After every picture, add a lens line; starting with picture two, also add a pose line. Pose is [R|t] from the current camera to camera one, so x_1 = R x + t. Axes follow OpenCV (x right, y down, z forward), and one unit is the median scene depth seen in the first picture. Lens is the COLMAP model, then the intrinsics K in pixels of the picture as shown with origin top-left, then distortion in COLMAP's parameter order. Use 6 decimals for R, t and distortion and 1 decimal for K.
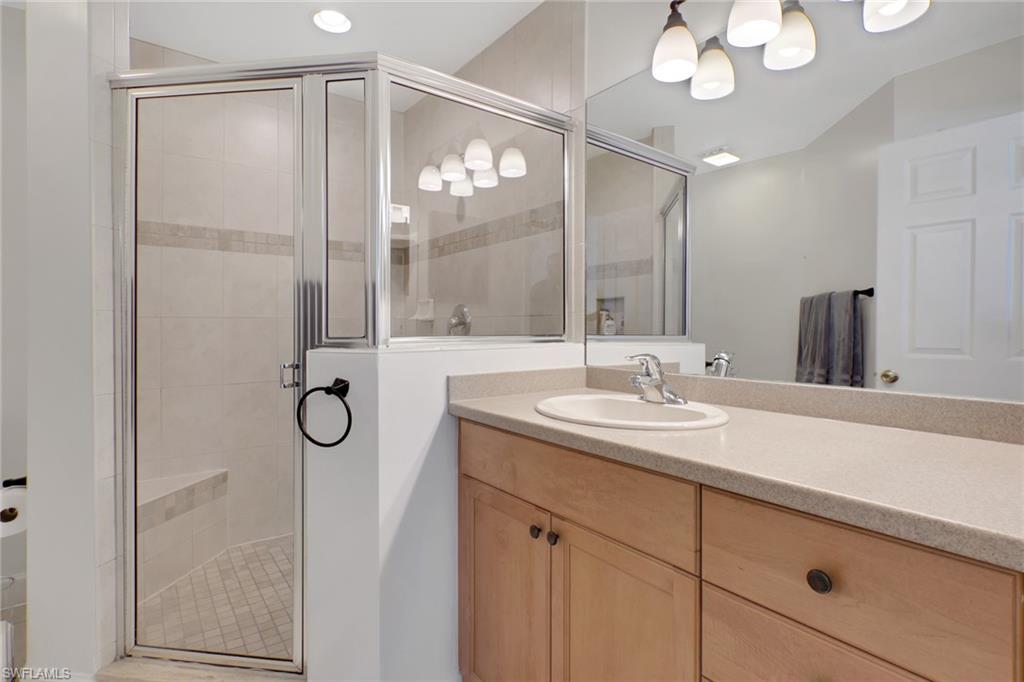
lens RADIAL K [[497.5, 0, 512.3], [0, 497.5, 339.7], [0, 0, 1]] dist [-0.003332, -0.000173]
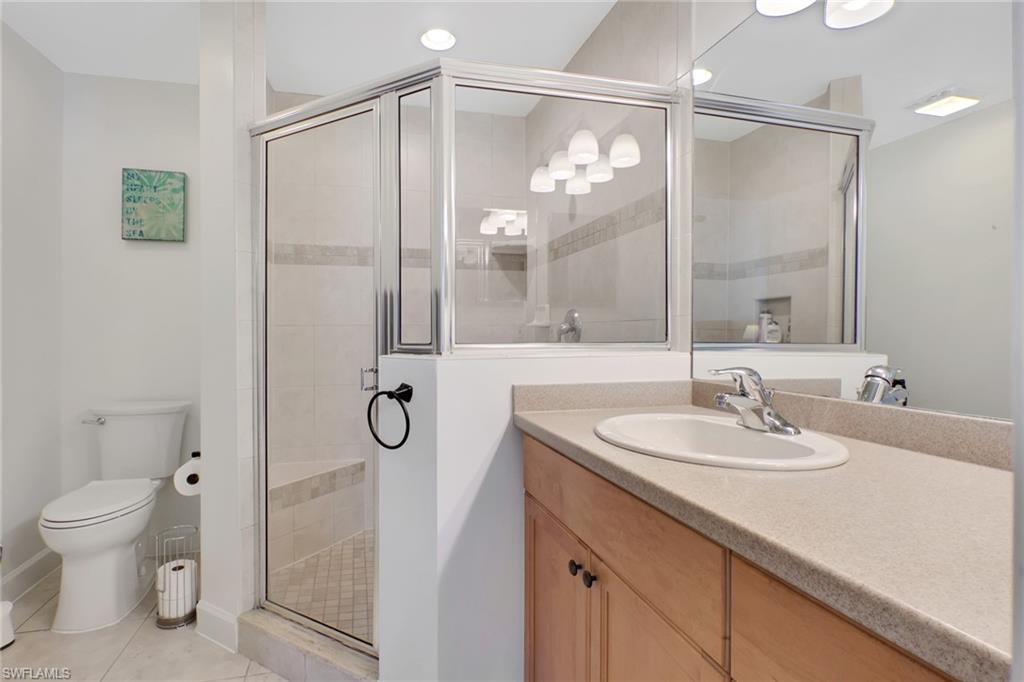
lens RADIAL K [[499.2, 0, 487.4], [0, 499.2, 347.2], [0, 0, 1]] dist [-0.012474, 0.008844]
pose [[0.919549, 0.009468, -0.392862, 0.192455], [-0.008273, 0.999955, 0.004735, -0.003344], [0.392888, -0.001104, 0.919585, 0.106616]]
